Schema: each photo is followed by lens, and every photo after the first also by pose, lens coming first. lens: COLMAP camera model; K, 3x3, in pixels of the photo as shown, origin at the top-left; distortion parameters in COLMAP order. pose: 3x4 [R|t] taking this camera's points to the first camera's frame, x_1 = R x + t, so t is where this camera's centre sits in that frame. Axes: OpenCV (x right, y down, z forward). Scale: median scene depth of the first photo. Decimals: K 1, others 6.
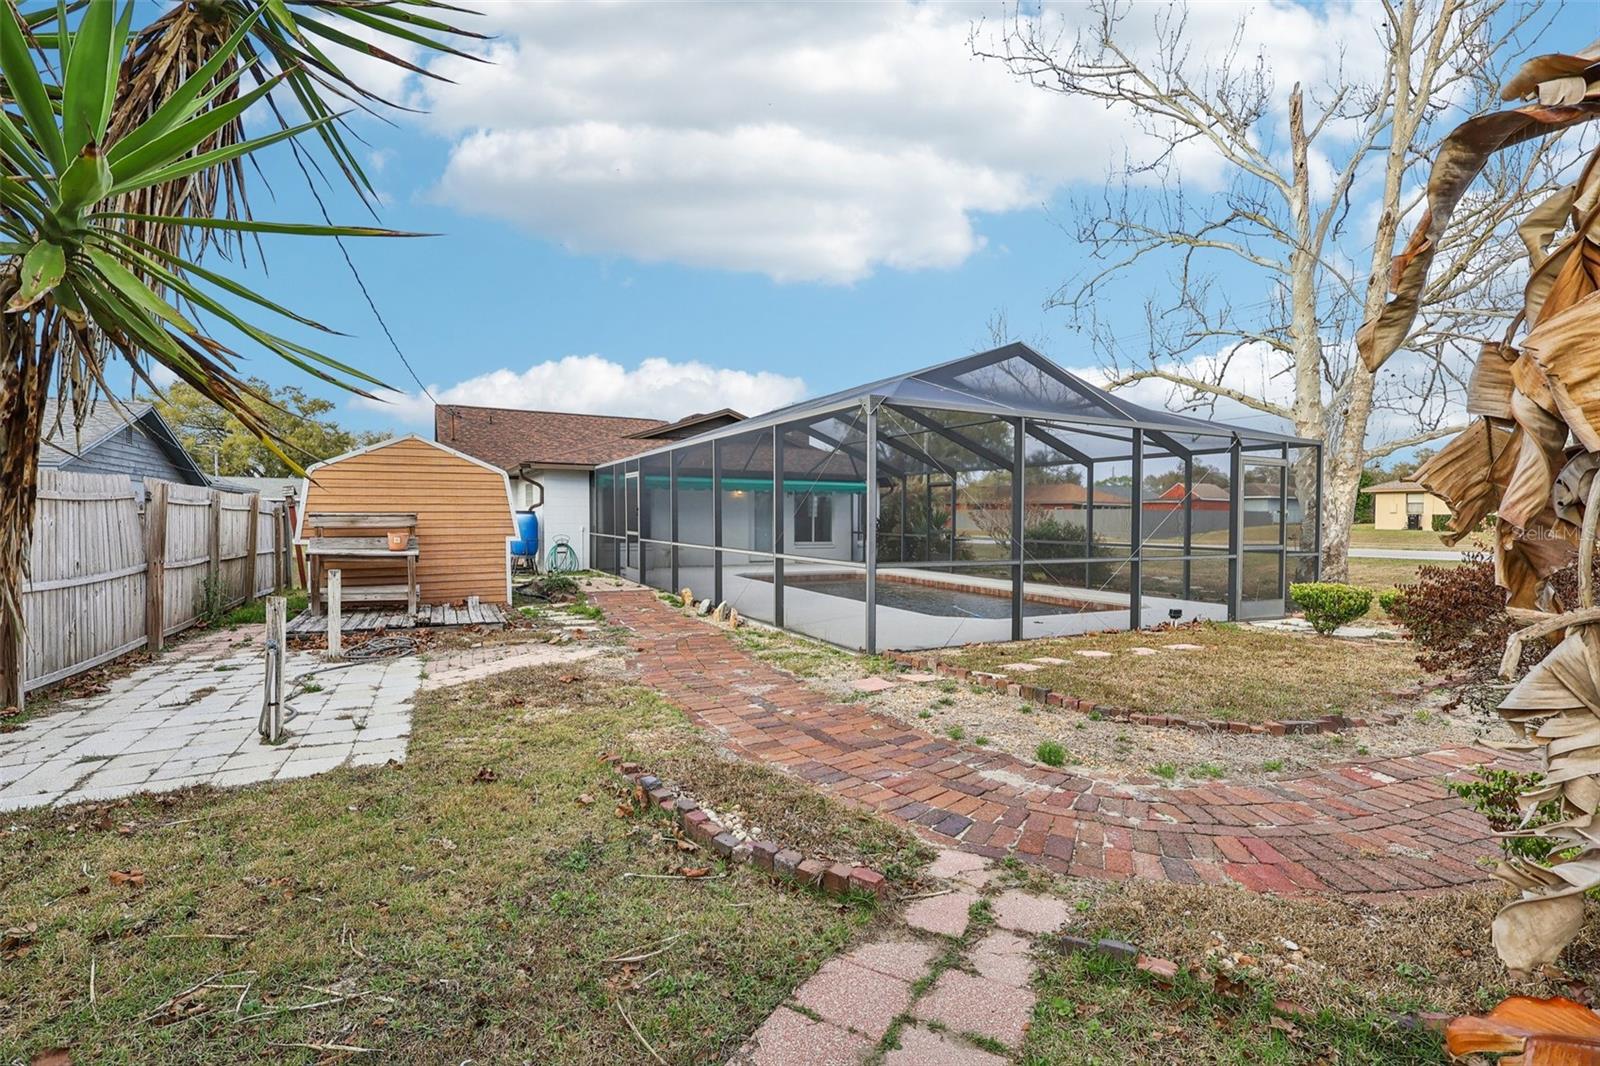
lens RADIAL K [[747.0, 0, 802.7], [0, 747.0, 529.0], [0, 0, 1]] dist [-0.020947, -0.000279]
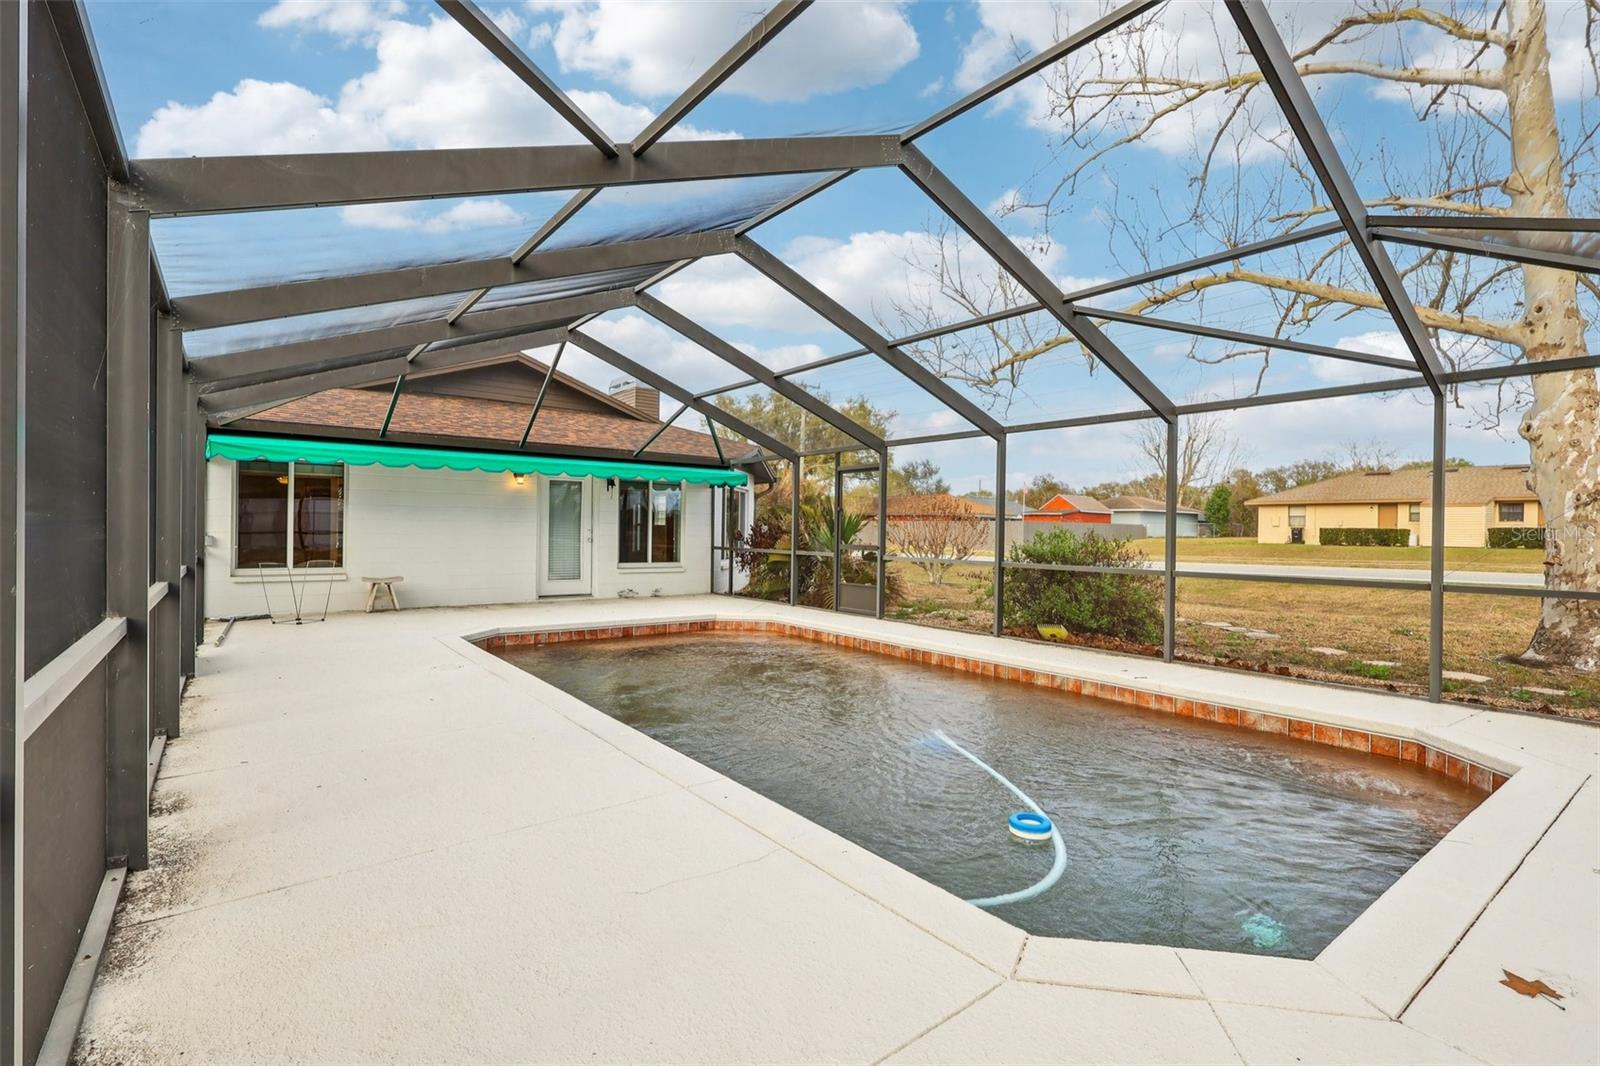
lens RADIAL K [[747.0, 0, 790.8], [0, 747.0, 537.4], [0, 0, 1]] dist [-0.020947, -0.000279]
pose [[0.987624, 0.003326, 0.156803, 0.032986], [-0.002544, 0.999983, -0.005185, -0.001356], [-0.156818, 0.004722, 0.987616, 0.368045]]
